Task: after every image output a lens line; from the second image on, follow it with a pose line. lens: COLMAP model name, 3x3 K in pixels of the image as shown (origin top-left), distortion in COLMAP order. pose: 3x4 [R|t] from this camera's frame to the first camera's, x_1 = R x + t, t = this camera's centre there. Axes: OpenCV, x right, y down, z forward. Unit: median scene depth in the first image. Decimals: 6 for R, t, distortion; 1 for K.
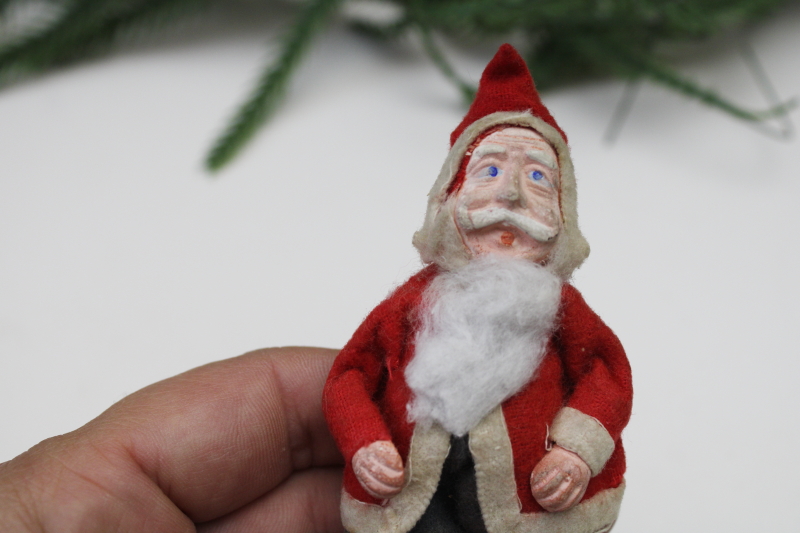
lens RADIAL K [[786.3, 0, 400.0], [0, 786.3, 302.5], [0, 0, 1]] dist [-0.002852, -0.001052]
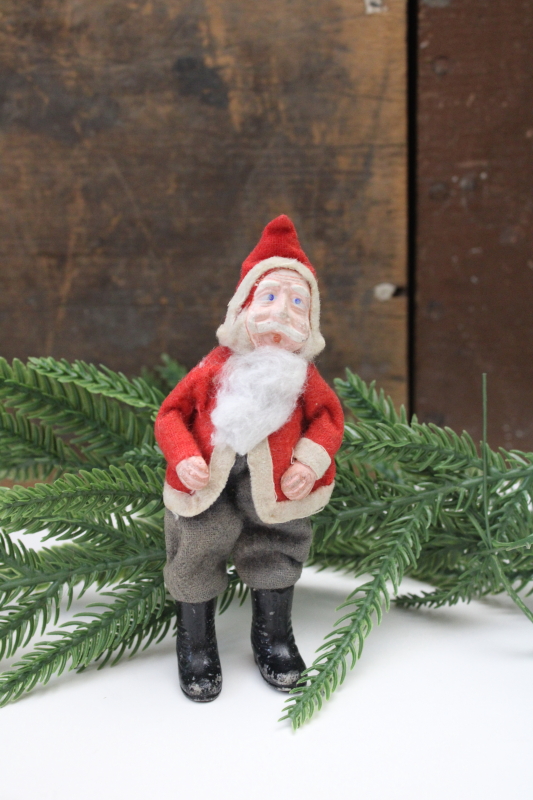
lens RADIAL K [[786.3, 0, 266.5], [0, 786.3, 400.0], [0, 0, 1]] dist [-0.002852, -0.001052]
pose [[0.989507, 0.042168, 0.138193, -0.108621], [-0.057118, 0.992717, 0.106067, -0.126232], [-0.132714, -0.112848, 0.984709, -0.638283]]
